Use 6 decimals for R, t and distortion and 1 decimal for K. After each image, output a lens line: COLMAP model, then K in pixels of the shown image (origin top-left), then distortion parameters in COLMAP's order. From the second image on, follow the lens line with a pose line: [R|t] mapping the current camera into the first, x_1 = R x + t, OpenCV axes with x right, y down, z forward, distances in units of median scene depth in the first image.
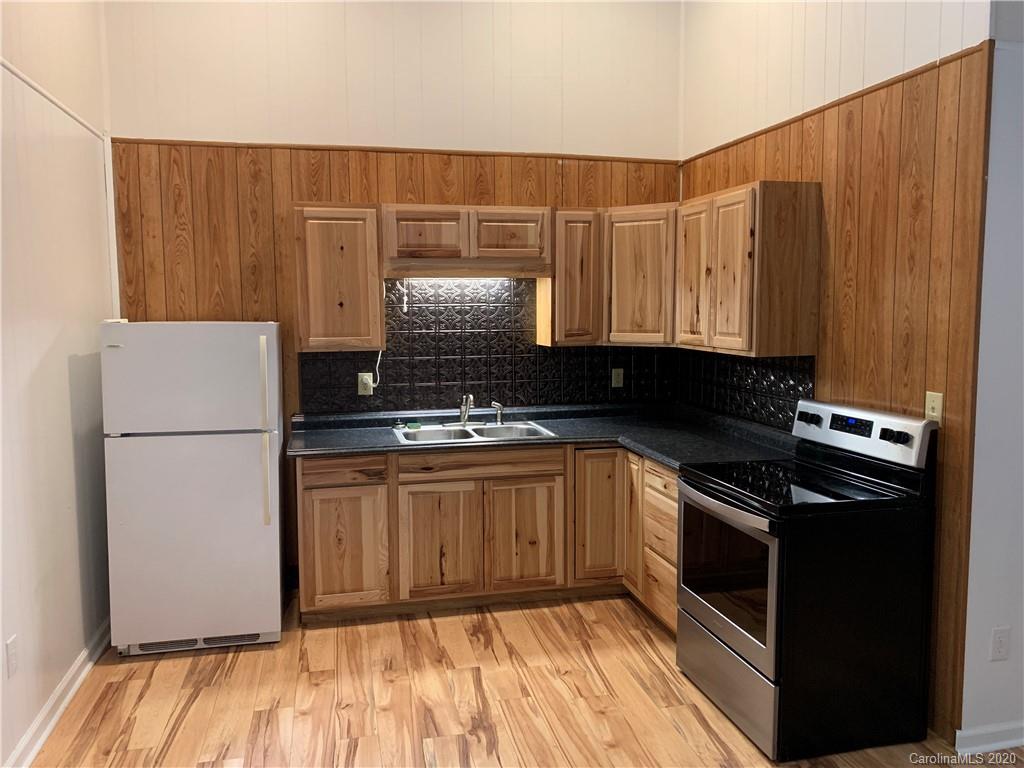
lens RADIAL K [[782.9, 0, 507.3], [0, 782.9, 378.3], [0, 0, 1]] dist [0.012069, -0.005507]
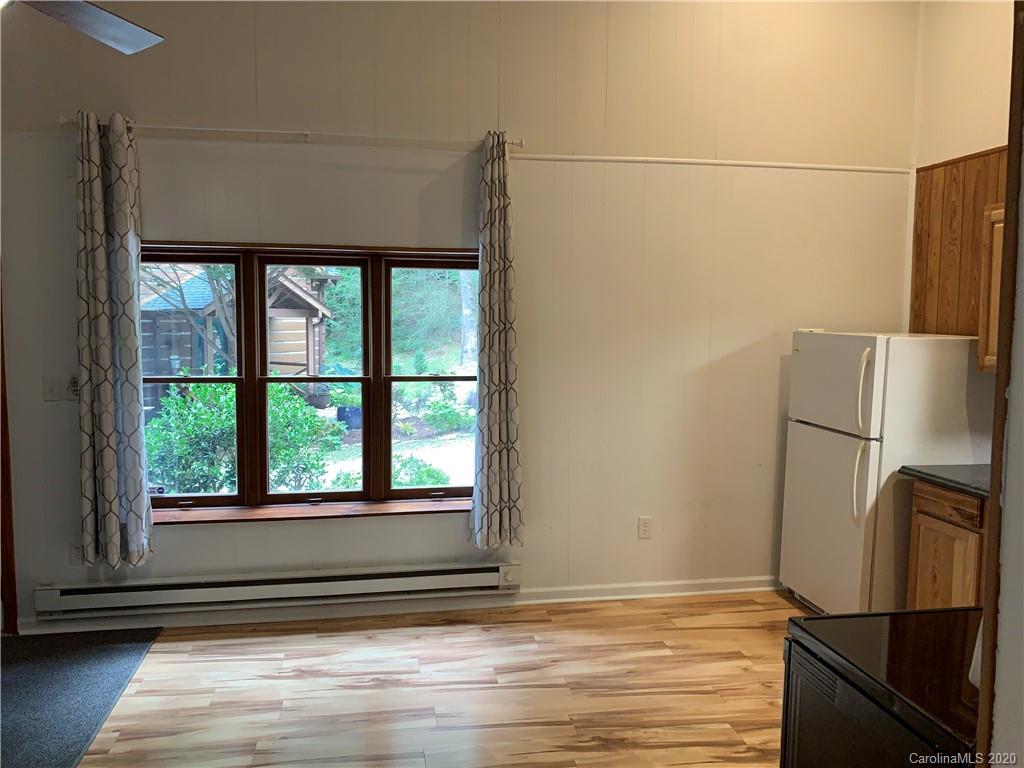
lens RADIAL K [[782.9, 0, 507.3], [0, 782.9, 378.3], [0, 0, 1]] dist [0.012069, -0.005507]
pose [[-0.046946, 0.087158, -0.995088, 0.702107], [-0.096253, 0.991156, 0.091354, -0.058978], [0.994249, 0.100069, -0.038141, 0.517515]]
